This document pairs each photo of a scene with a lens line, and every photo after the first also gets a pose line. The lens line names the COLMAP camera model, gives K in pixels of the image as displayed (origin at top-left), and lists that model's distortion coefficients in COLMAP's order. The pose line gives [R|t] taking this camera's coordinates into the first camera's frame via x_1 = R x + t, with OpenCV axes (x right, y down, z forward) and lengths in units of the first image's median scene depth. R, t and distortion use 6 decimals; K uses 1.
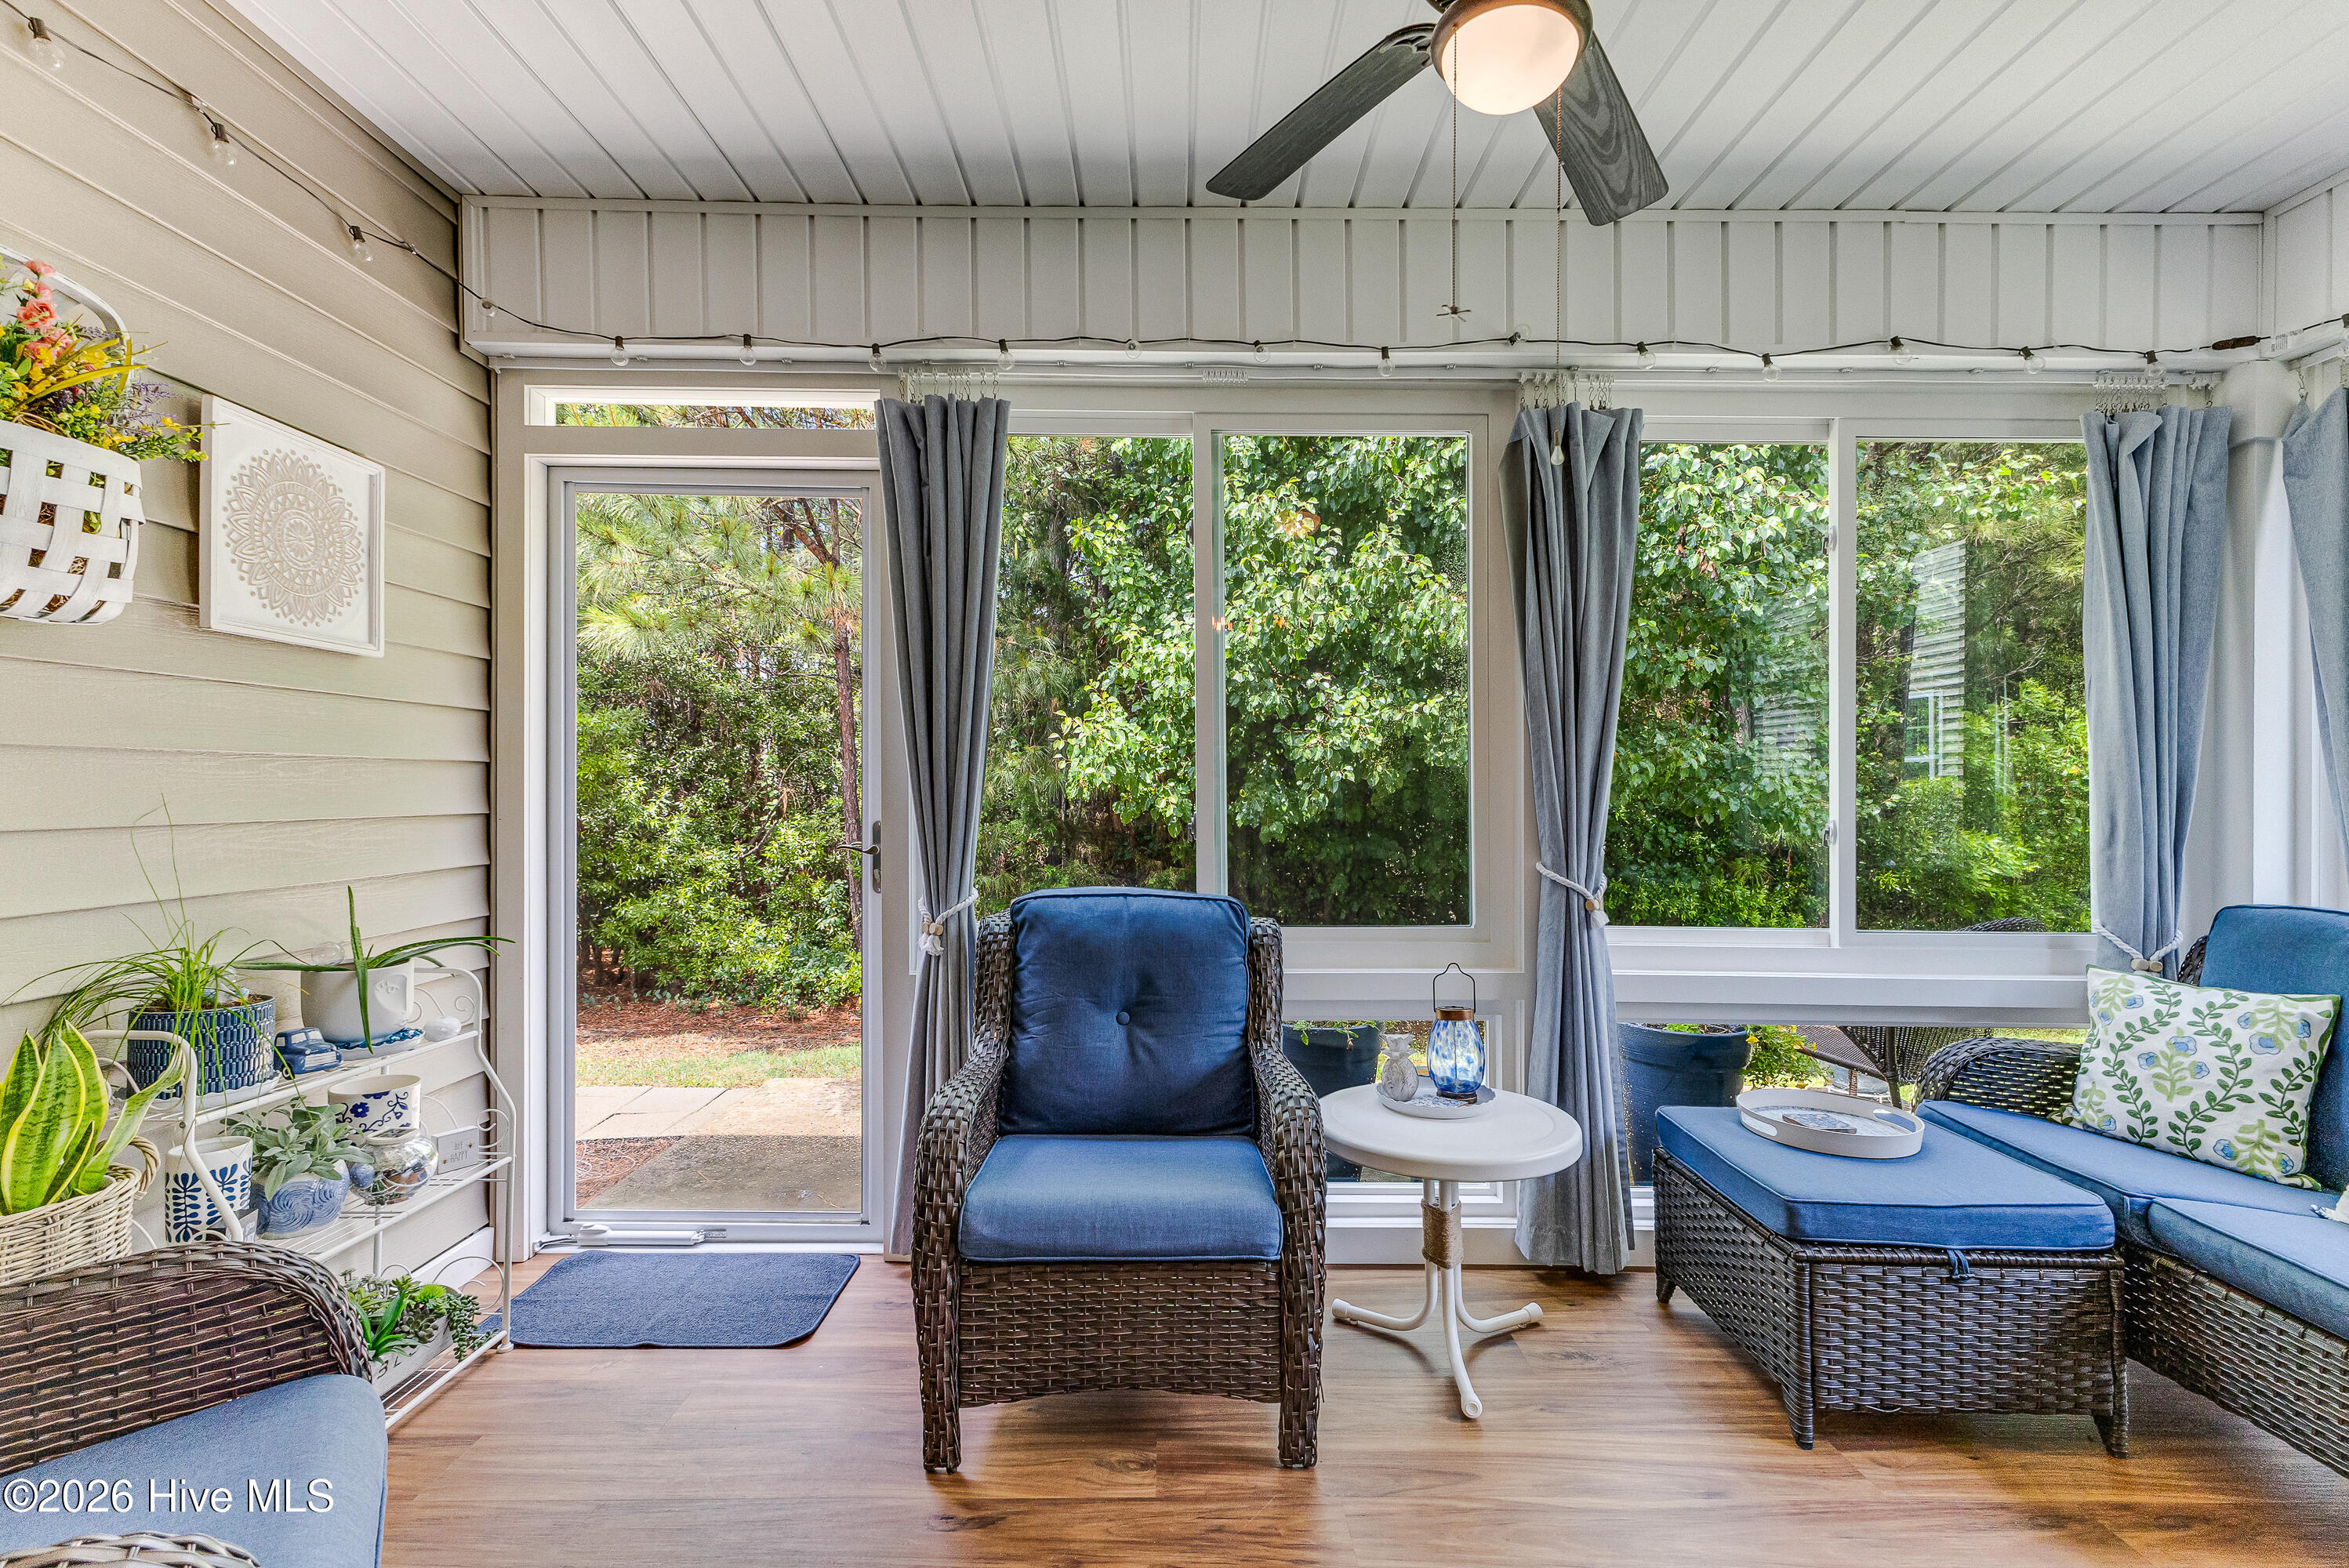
lens RADIAL K [[1046.9, 0, 1165.4], [0, 1046.9, 790.2], [0, 0, 1]] dist [0.013366, -0.000425]
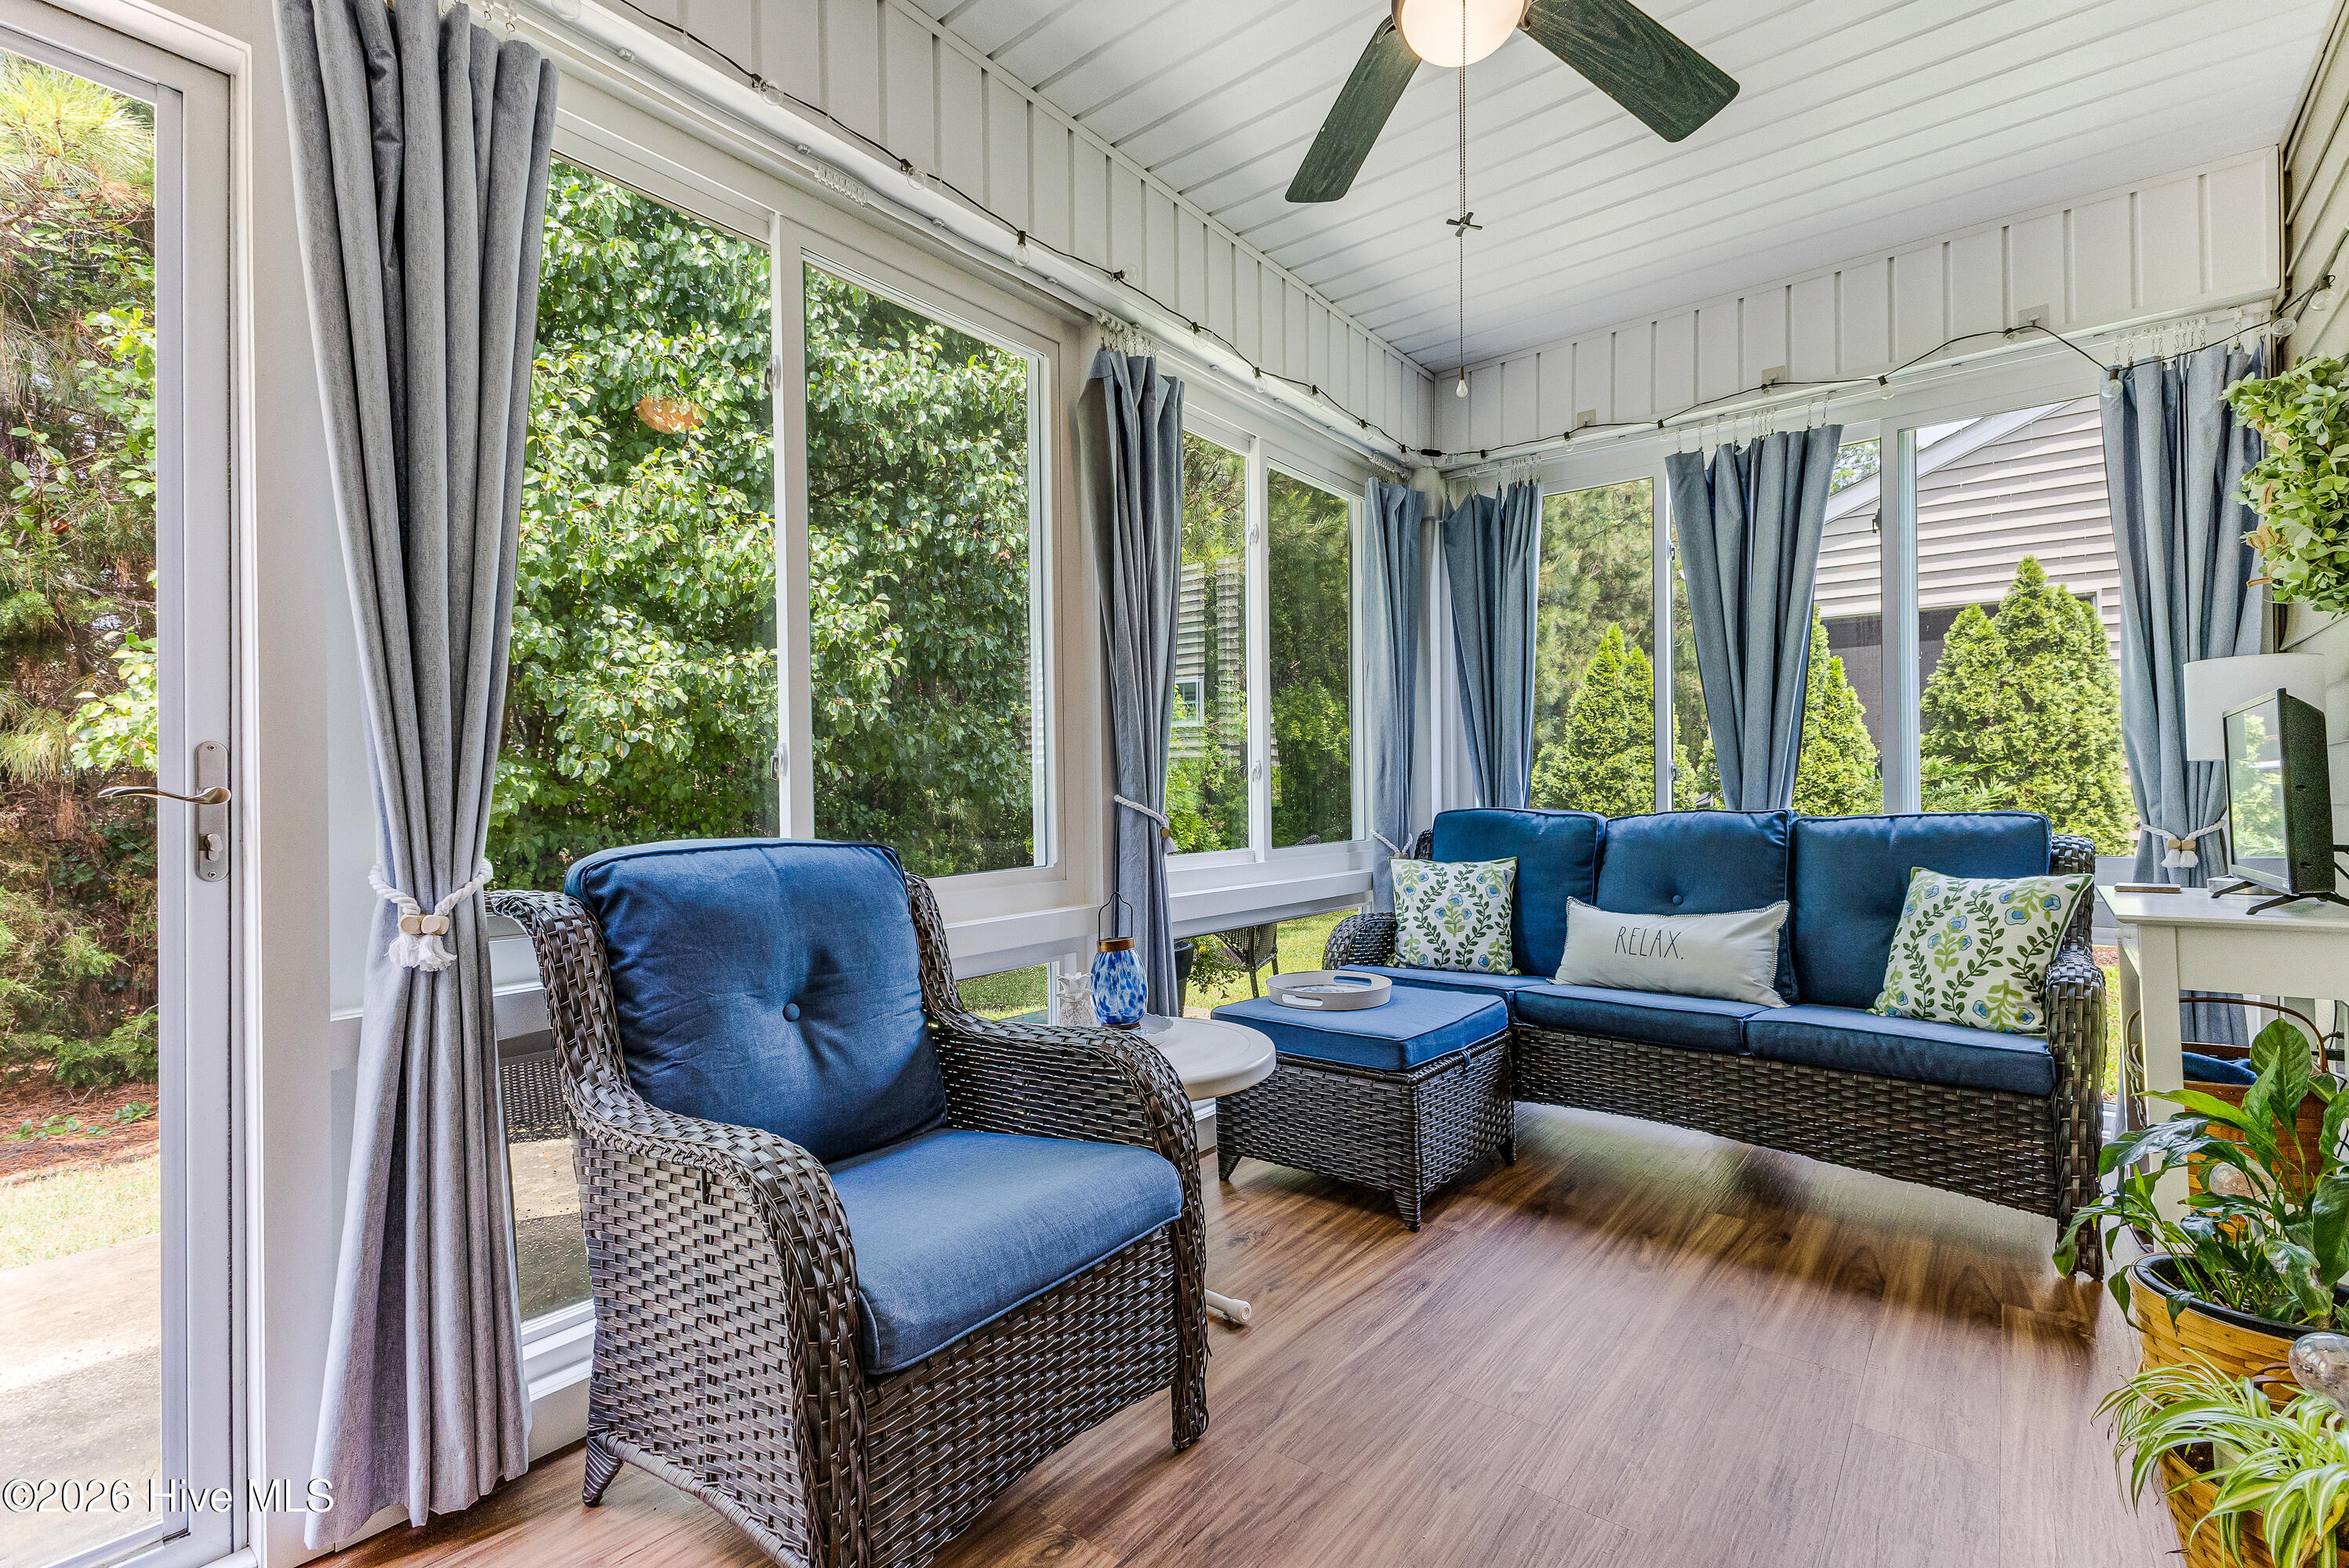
lens RADIAL K [[1046.9, 0, 1173.0], [0, 1046.9, 782.1], [0, 0, 1]] dist [0.013366, -0.000425]
pose [[0.622667, -0.004470, 0.782474, -0.430352], [0.014440, 0.999879, -0.005779, 0.065486], [-0.782354, 0.014897, 0.622656, 0.334481]]
